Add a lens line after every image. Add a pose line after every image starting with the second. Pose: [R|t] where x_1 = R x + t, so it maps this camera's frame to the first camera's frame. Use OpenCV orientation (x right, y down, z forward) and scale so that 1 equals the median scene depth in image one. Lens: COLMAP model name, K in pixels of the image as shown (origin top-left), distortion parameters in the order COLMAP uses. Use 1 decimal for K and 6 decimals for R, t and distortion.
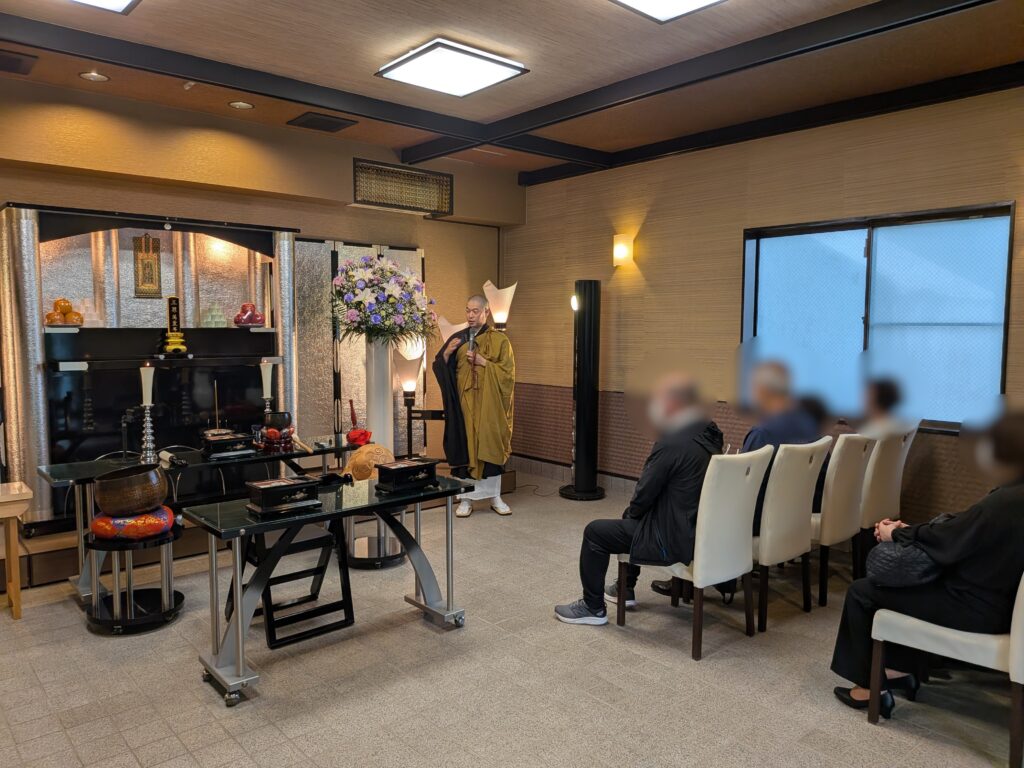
lens RADIAL K [[742.1, 0, 511.5], [0, 742.1, 383.4], [0, 0, 1]] dist [0.061401, -0.104236]
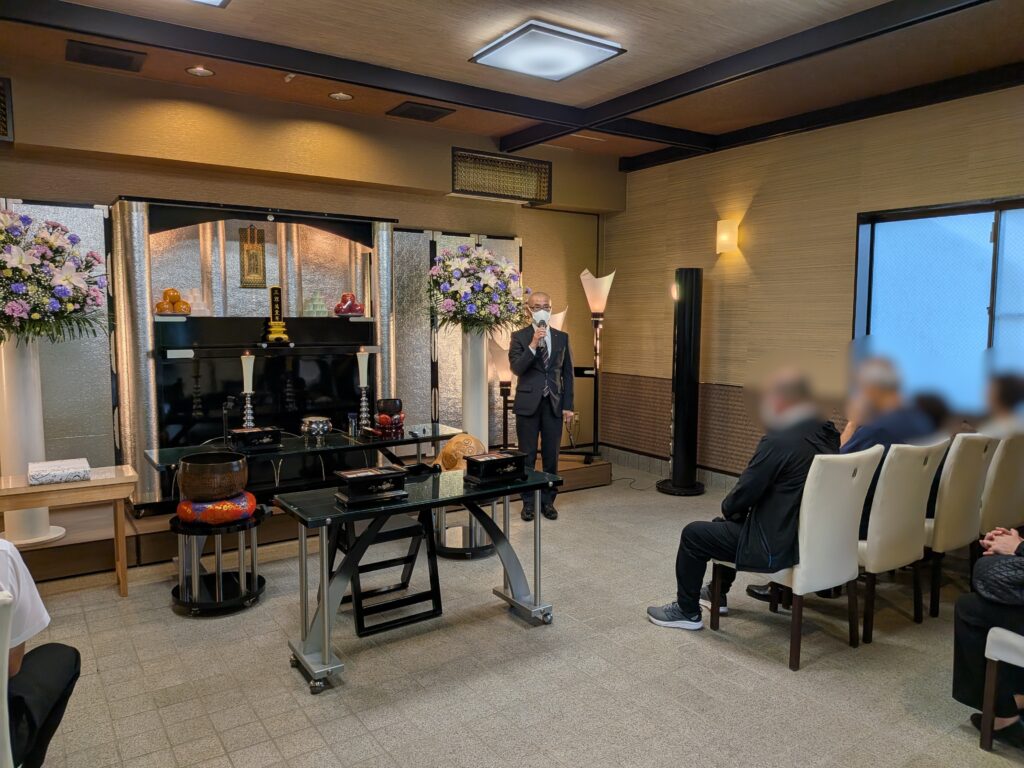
lens RADIAL K [[742.1, 0, 538.1], [0, 742.1, 382.0], [0, 0, 1]] dist [0.061401, -0.104236]
pose [[0.994431, 0.011627, -0.104746, 0.012350], [-0.010278, 0.999857, 0.013416, -0.002552], [0.104887, -0.012265, 0.994409, 0.017731]]
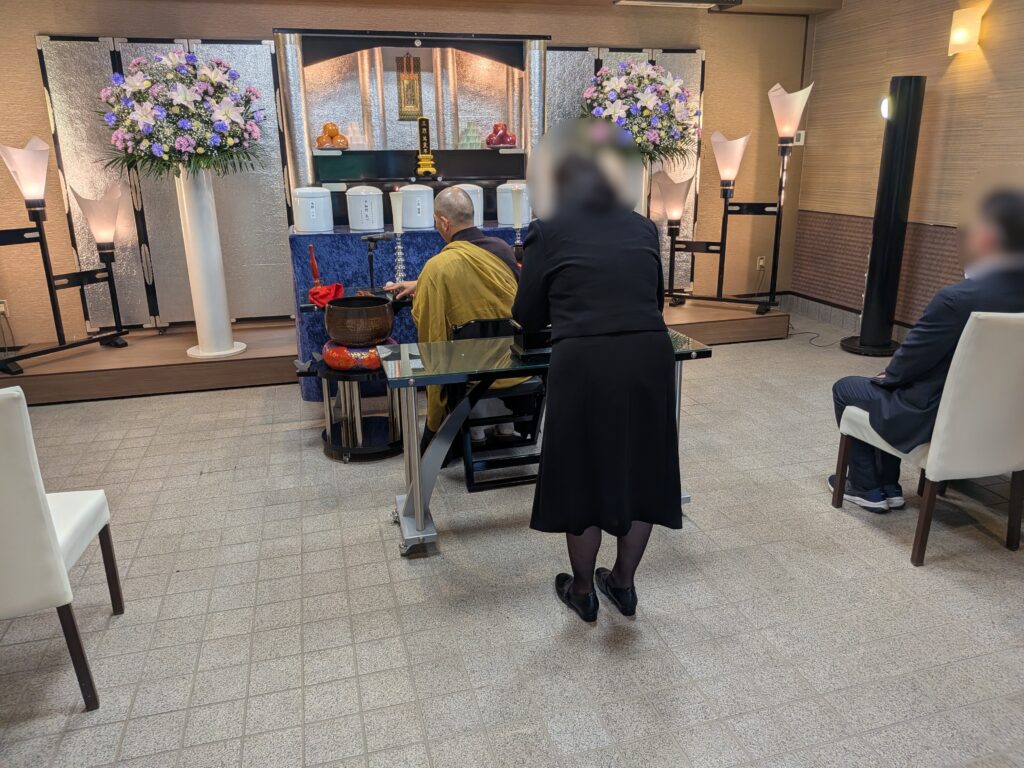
lens RADIAL K [[742.1, 0, 514.9], [0, 742.1, 371.0], [0, 0, 1]] dist [0.061401, -0.104236]
pose [[0.900831, 0.106187, -0.420983, 0.109021], [-0.016737, 0.977403, 0.210722, 0.003869], [0.433846, -0.182780, 0.882252, 0.091440]]
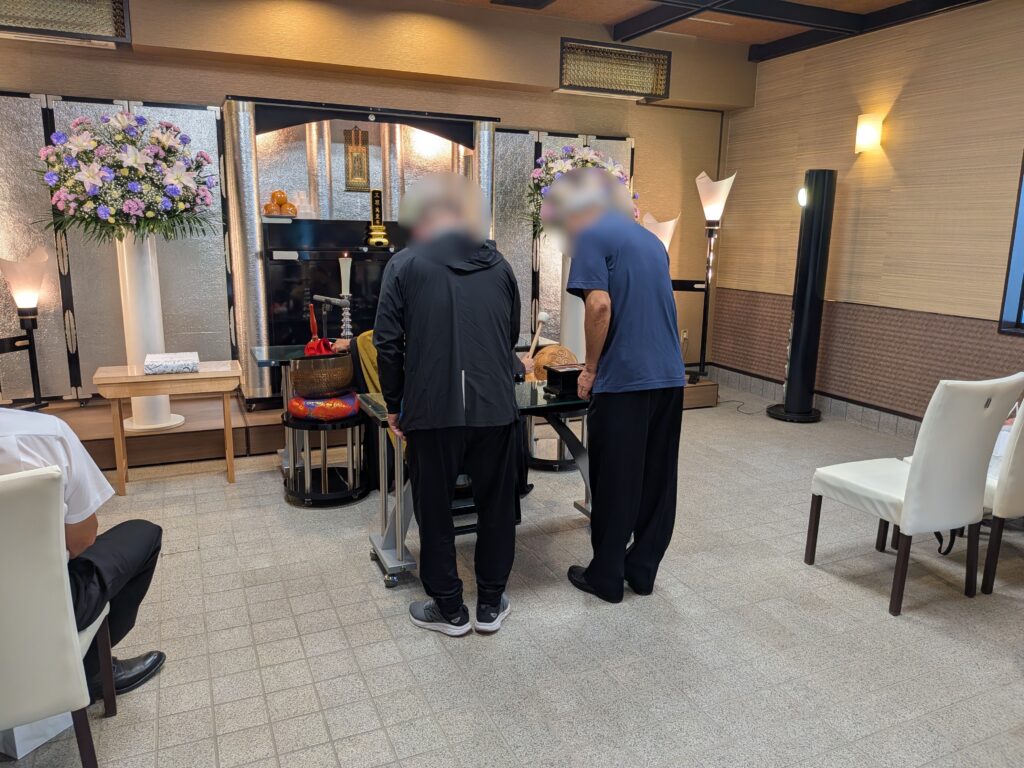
lens RADIAL K [[742.1, 0, 519.5], [0, 742.1, 383.7], [0, 0, 1]] dist [0.061401, -0.104236]
pose [[0.956549, 0.071620, -0.282638, 0.036386], [-0.035826, 0.990887, 0.129844, 0.006631], [0.289362, -0.114076, 0.950398, 0.055780]]
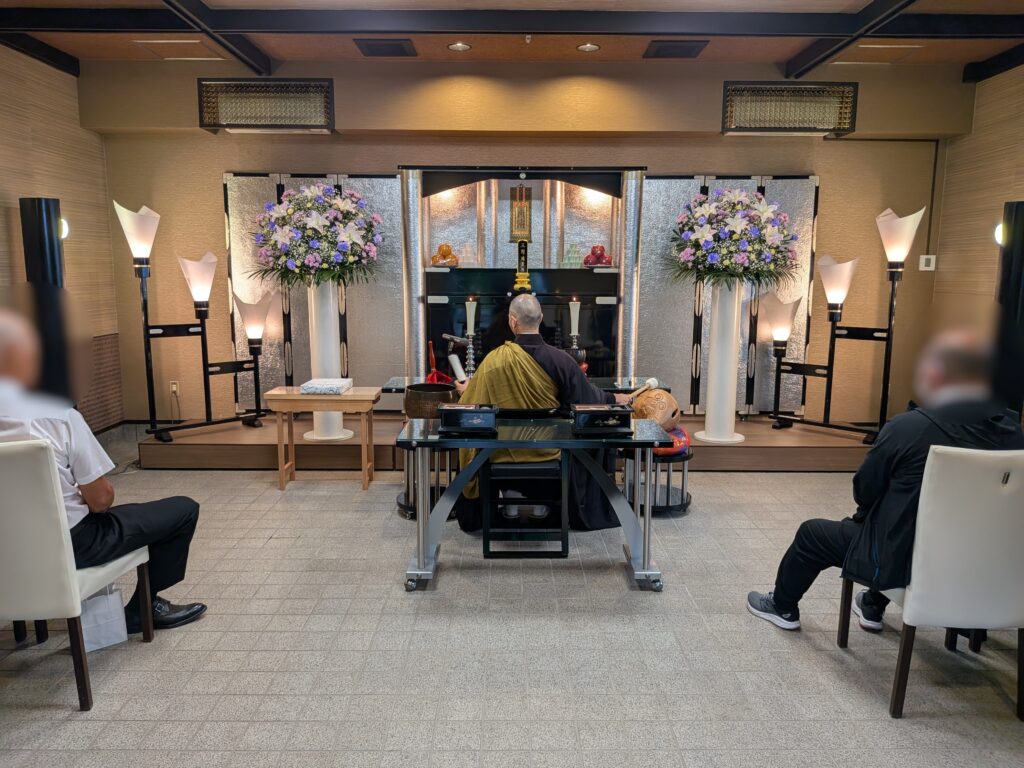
lens RADIAL K [[742.1, 0, 507.6], [0, 742.1, 389.5], [0, 0, 1]] dist [0.061401, -0.104236]
pose [[0.751340, 0.104351, -0.651612, 0.250146], [-0.053615, 0.993807, 0.097331, -0.000857], [0.657734, -0.038192, 0.752282, 0.129317]]
